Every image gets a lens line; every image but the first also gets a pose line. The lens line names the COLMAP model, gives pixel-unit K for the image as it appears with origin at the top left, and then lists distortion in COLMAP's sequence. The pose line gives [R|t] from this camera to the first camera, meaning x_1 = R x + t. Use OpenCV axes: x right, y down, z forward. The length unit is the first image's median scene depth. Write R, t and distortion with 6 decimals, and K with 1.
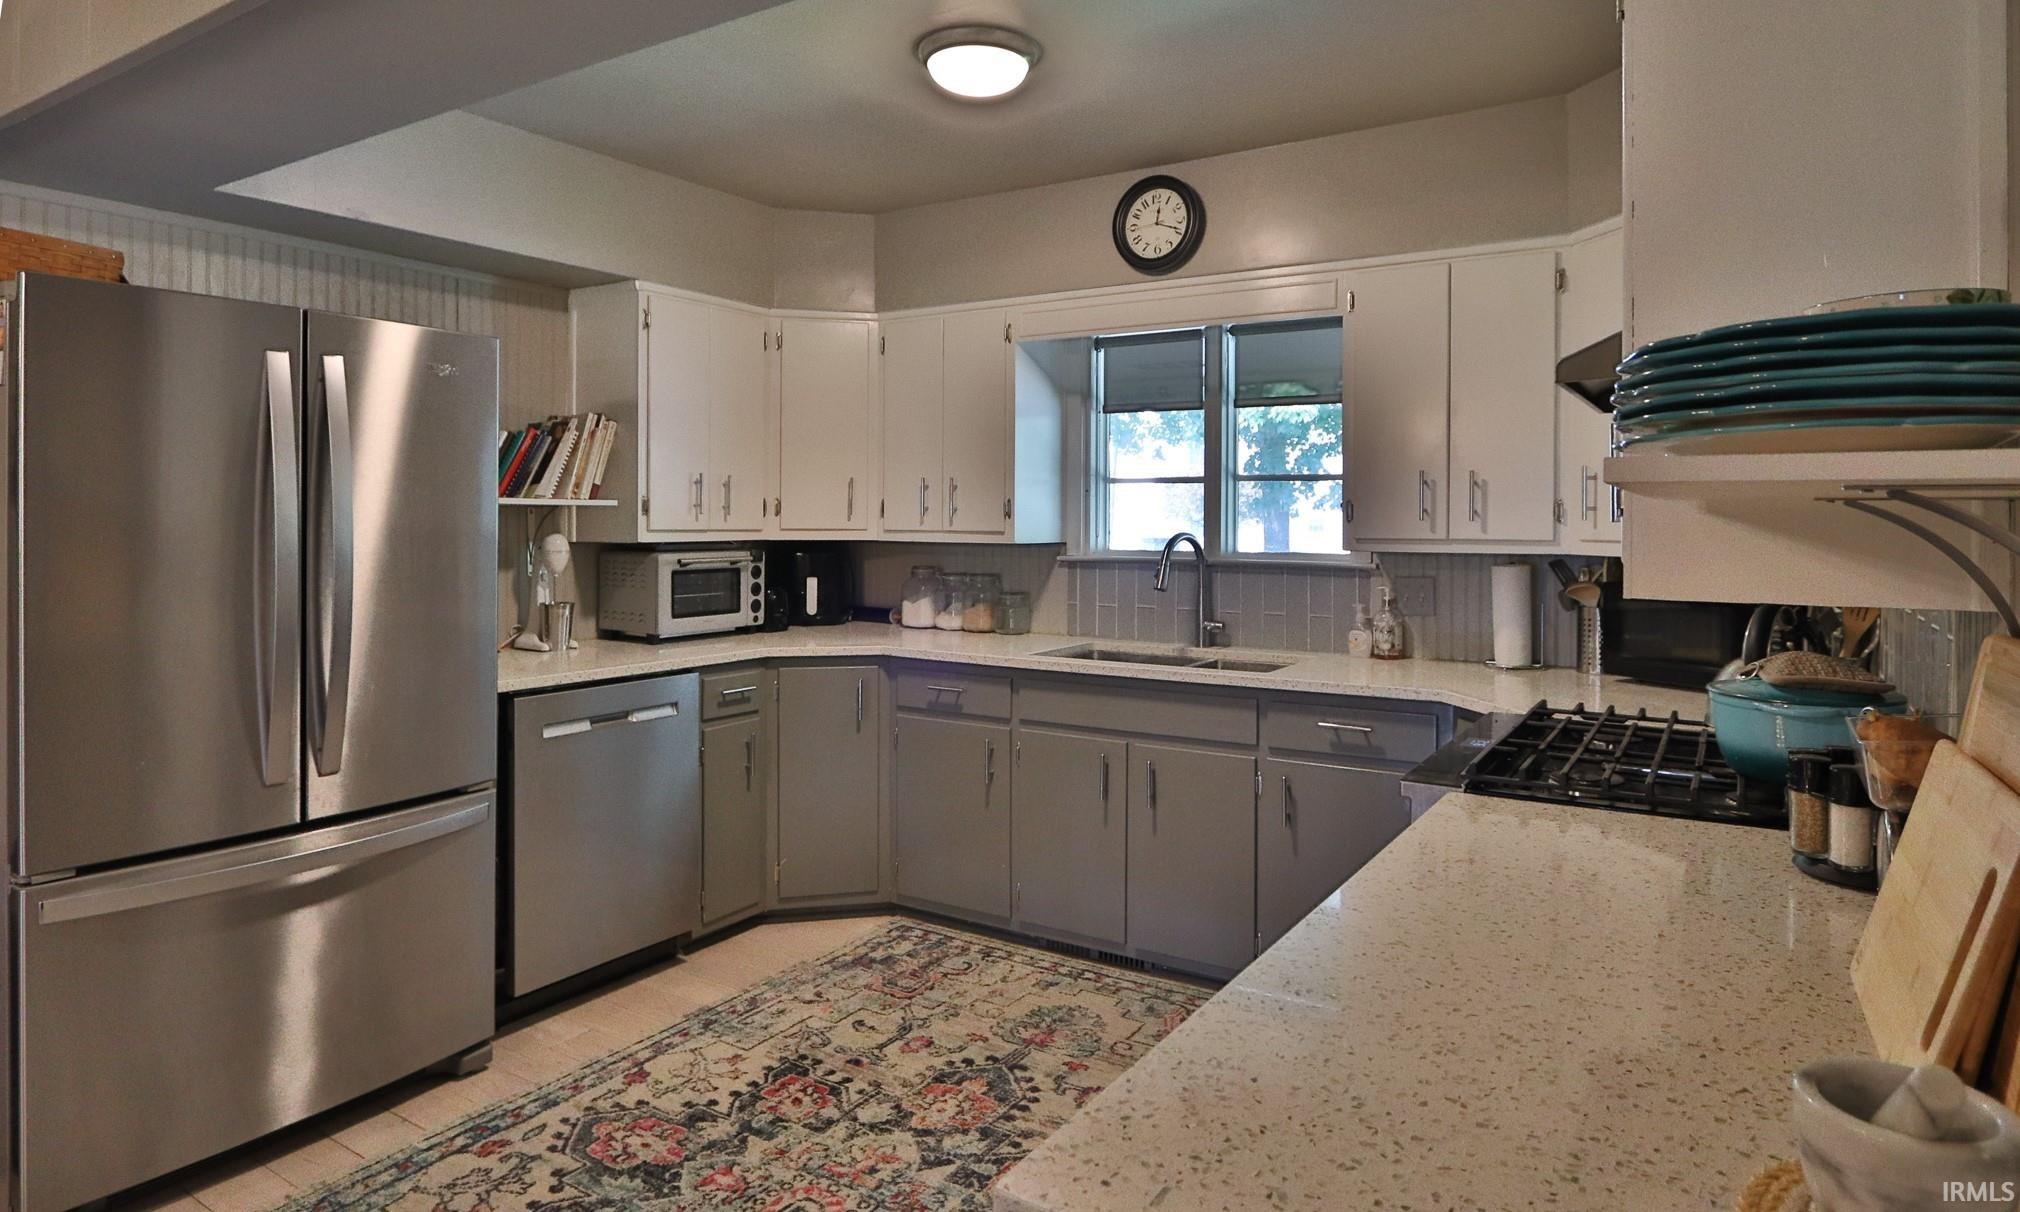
lens RADIAL K [[1130.9, 0, 1024.8], [0, 1130.9, 519.9], [0, 0, 1]] dist [-0.010349, 0.000580]
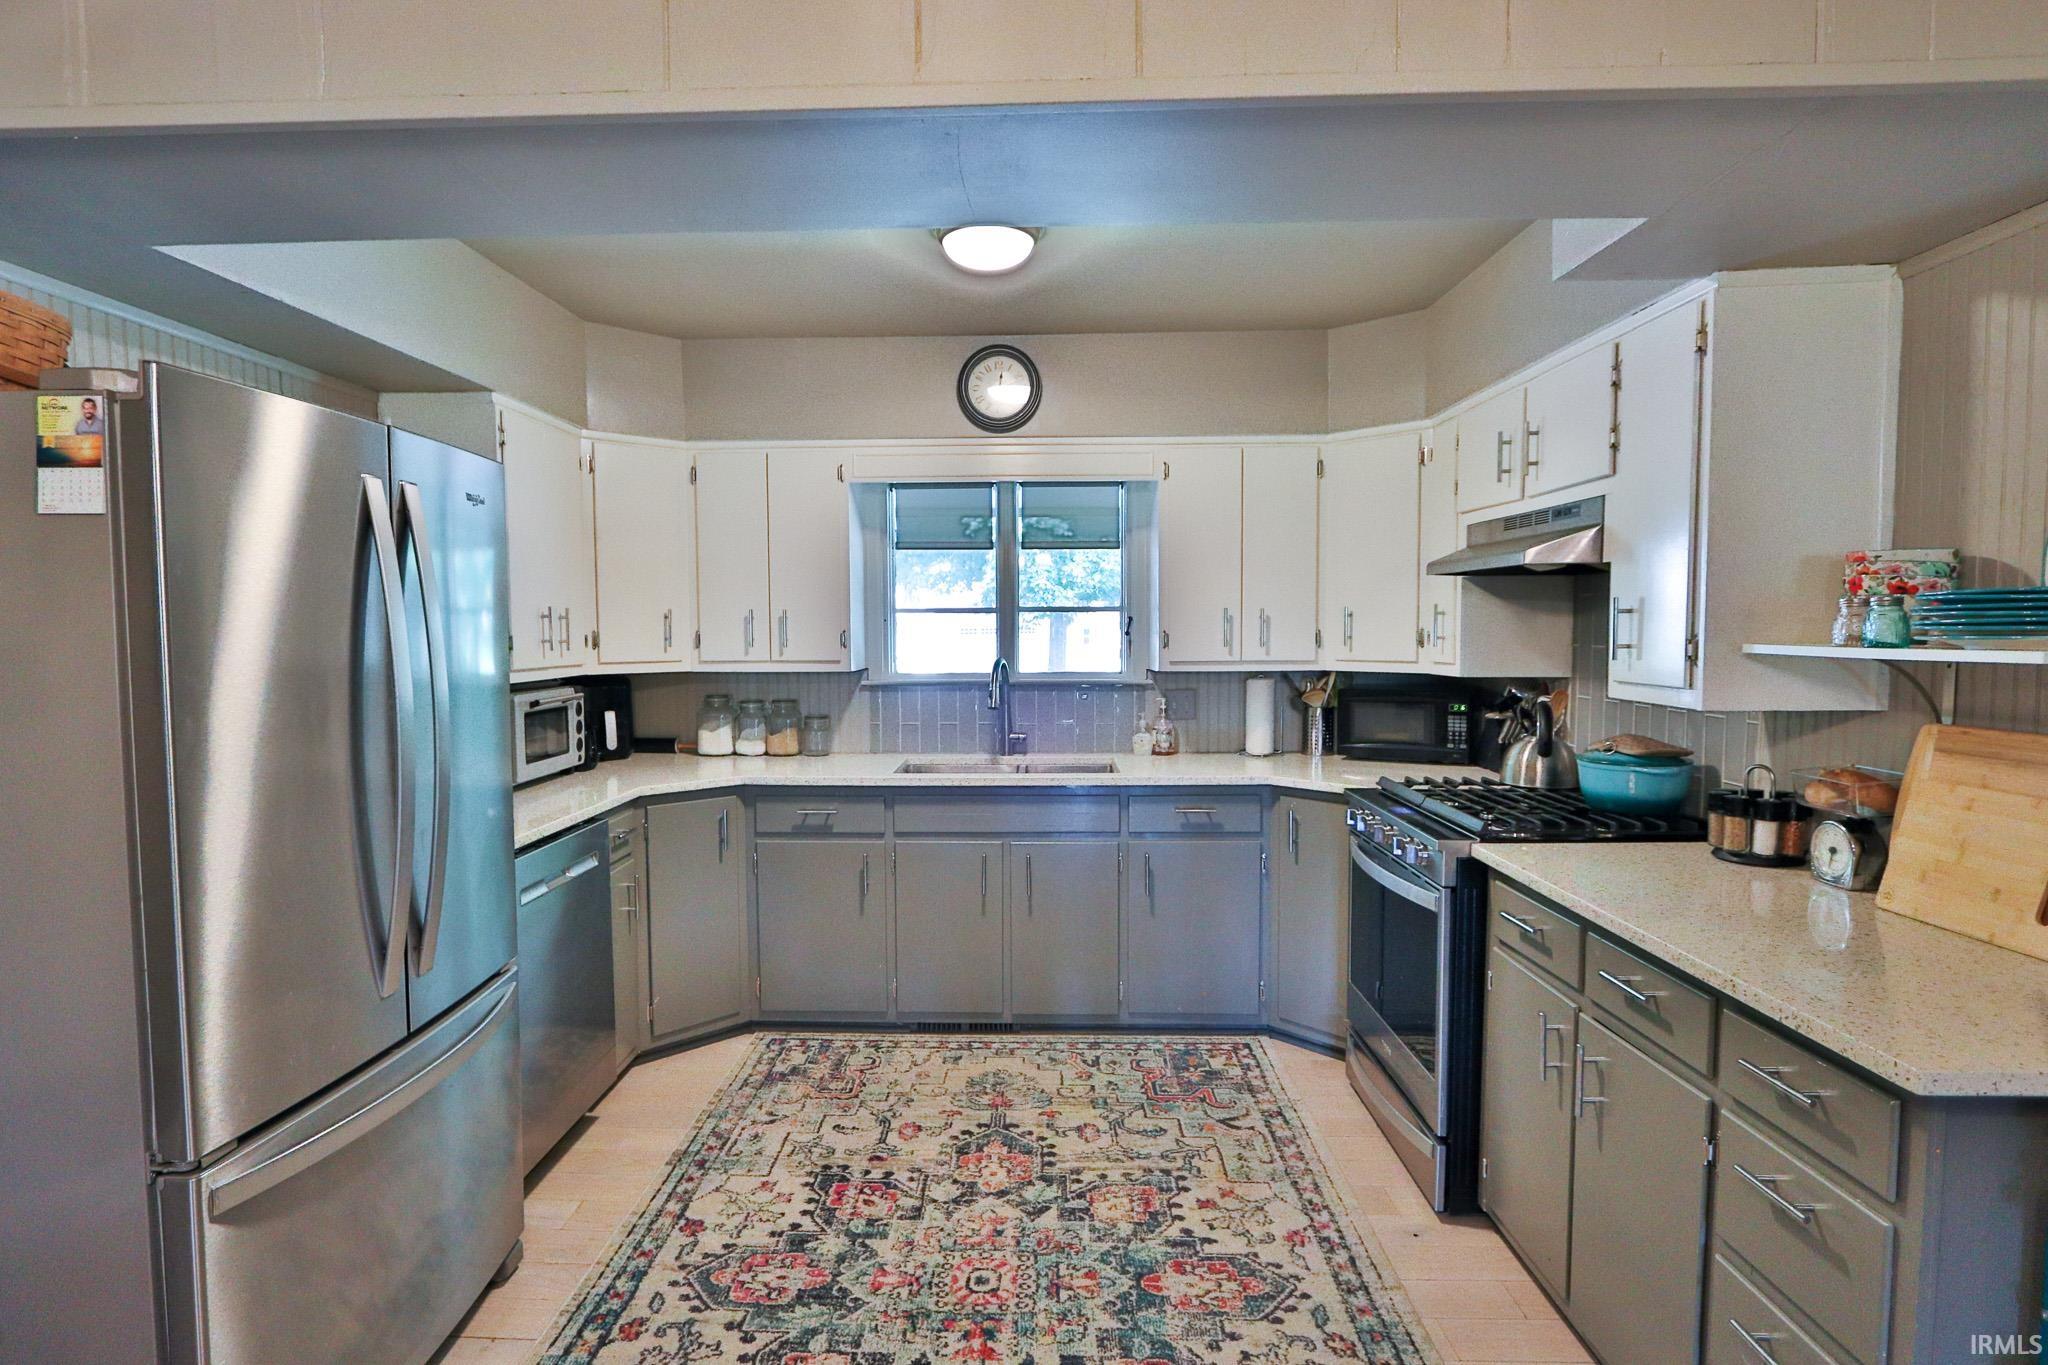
lens RADIAL K [[1061.7, 0, 986.4], [0, 1061.7, 687.2], [0, 0, 1]] dist [-0.003500, -0.000943]
pose [[0.869831, -0.037059, 0.491956, -0.439542], [0.009282, 0.998228, 0.058785, -0.024871], [-0.493263, -0.046566, 0.868633, 0.066573]]
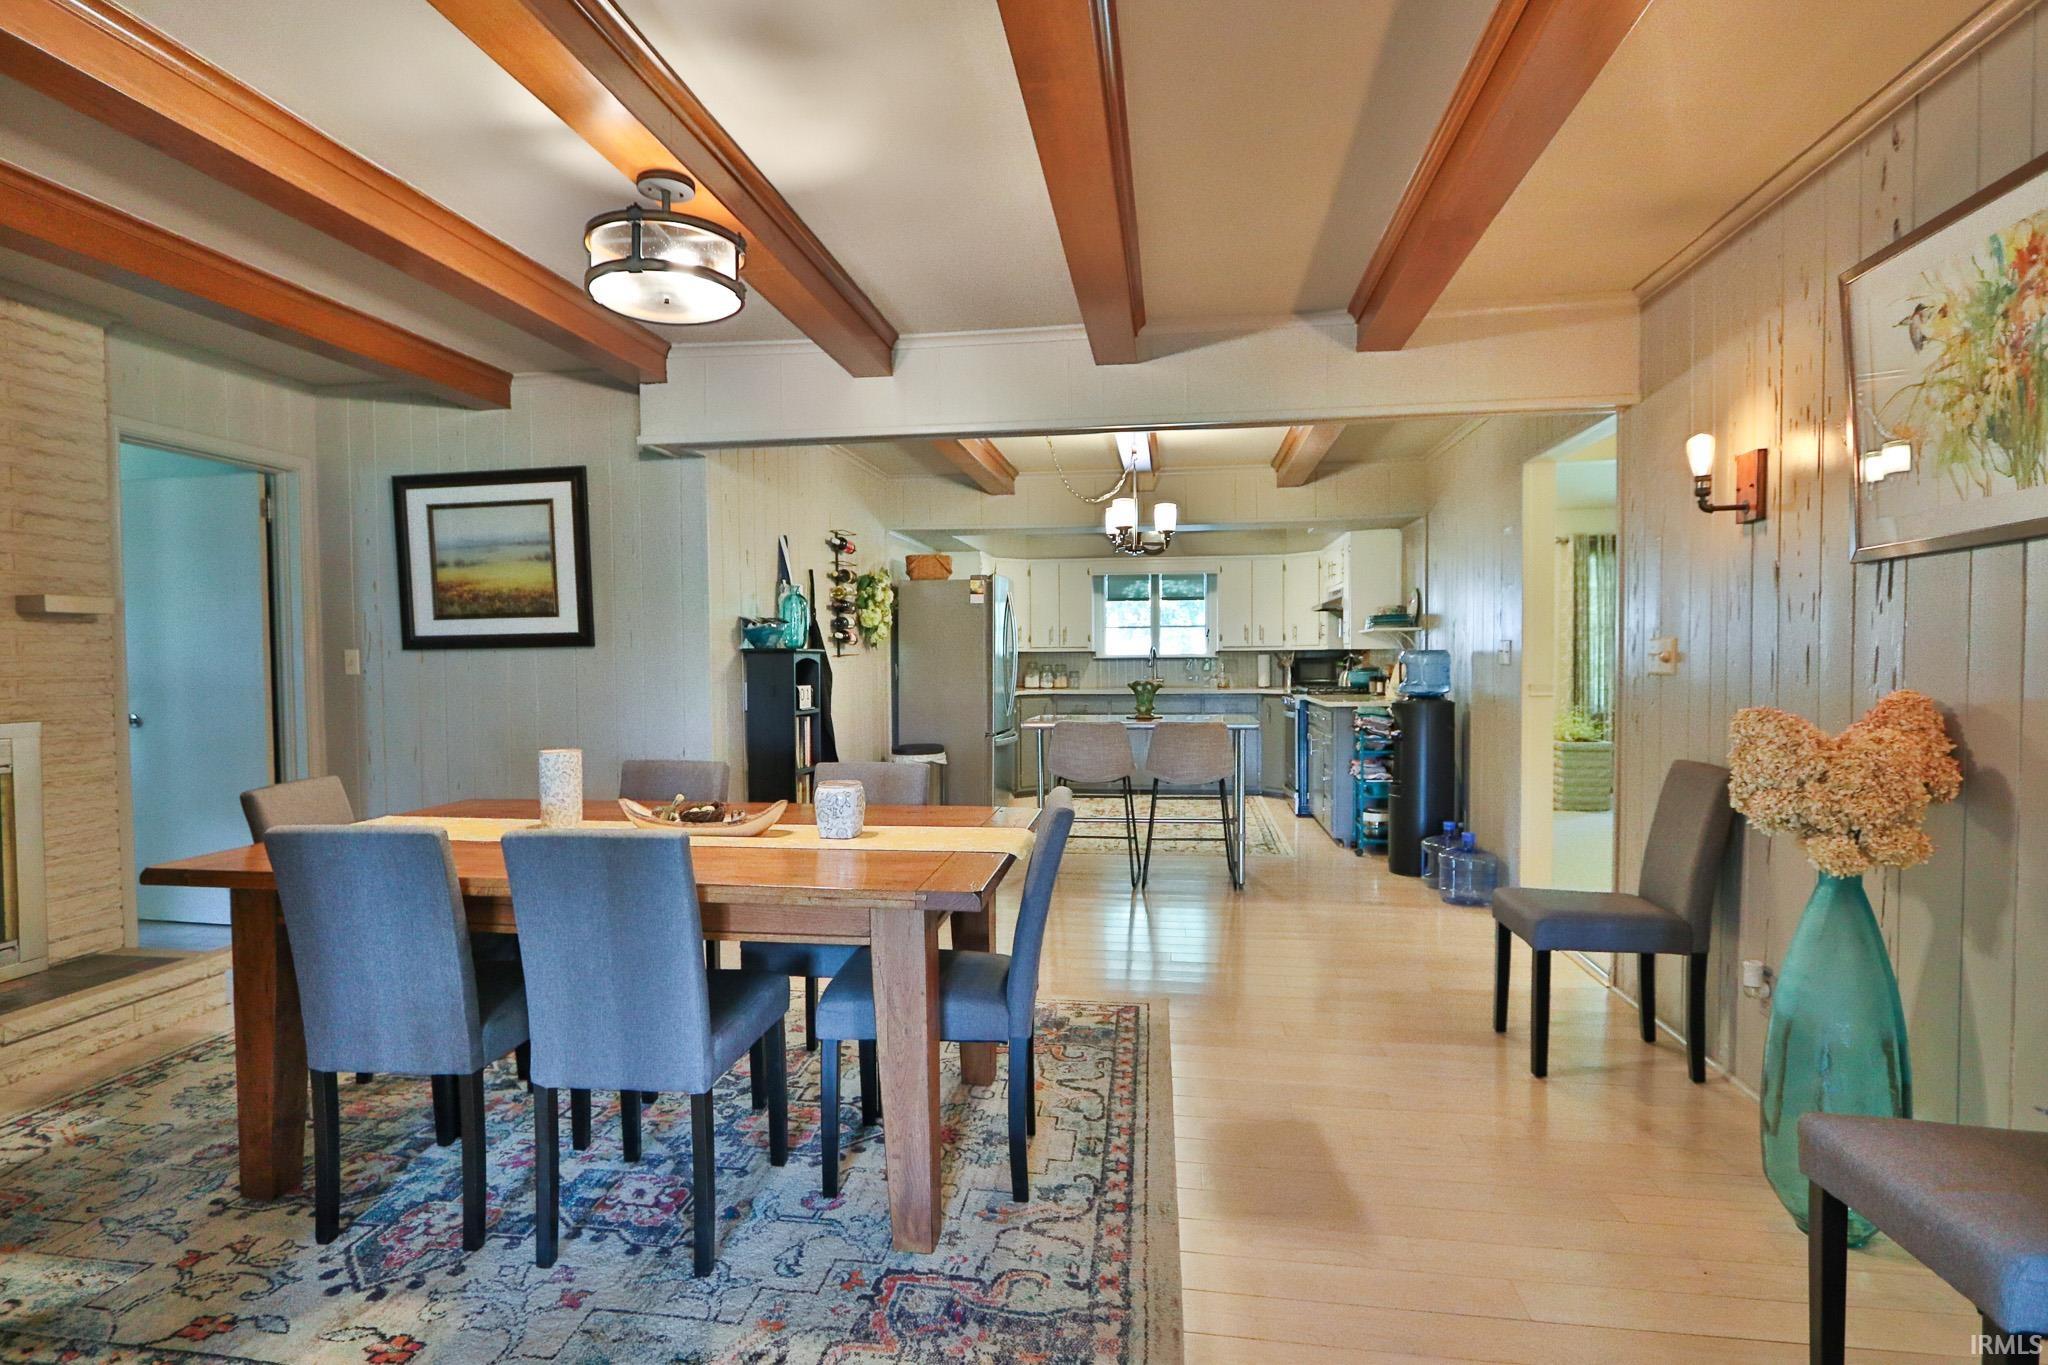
lens RADIAL K [[1061.7, 0, 986.4], [0, 1061.7, 687.2], [0, 0, 1]] dist [-0.003500, -0.000943]
pose [[0.925895, -0.020510, 0.377223, -1.317721], [0.010216, 0.999519, 0.029270, 0.034296], [-0.377642, -0.023247, 0.925660, -1.358869]]
